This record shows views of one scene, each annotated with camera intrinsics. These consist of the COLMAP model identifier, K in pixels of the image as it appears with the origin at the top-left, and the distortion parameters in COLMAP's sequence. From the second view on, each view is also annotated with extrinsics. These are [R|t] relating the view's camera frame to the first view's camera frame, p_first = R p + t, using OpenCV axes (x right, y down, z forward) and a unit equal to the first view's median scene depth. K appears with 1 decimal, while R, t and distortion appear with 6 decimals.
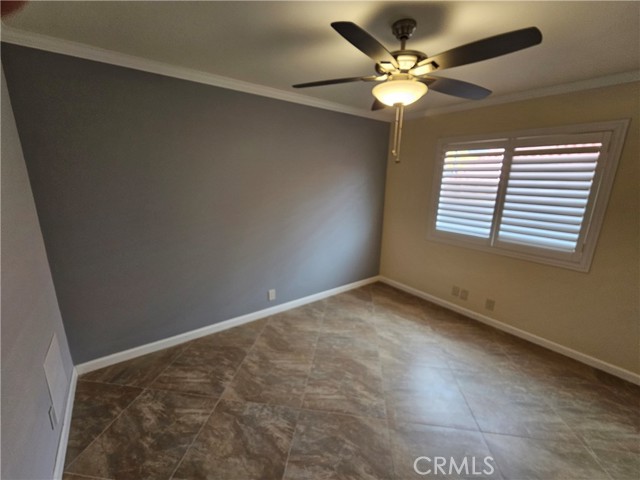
lens RADIAL K [[270.6, 0, 317.6], [0, 270.6, 242.7], [0, 0, 1]] dist [0.000651, 0.000204]
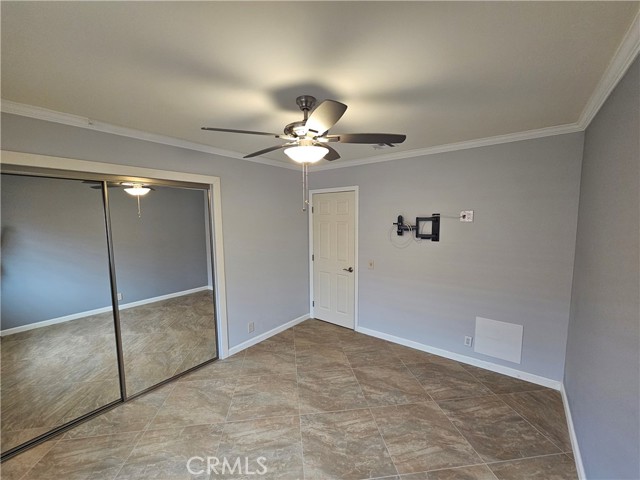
lens RADIAL K [[262.4, 0, 317.7], [0, 262.4, 243.3], [0, 0, 1]] dist [0.000353, 0.000262]
pose [[-0.964566, 0.015834, -0.263365, 0.440796], [-0.071196, 0.945548, 0.317602, -0.427518], [0.254053, 0.325098, -0.910916, 1.706234]]
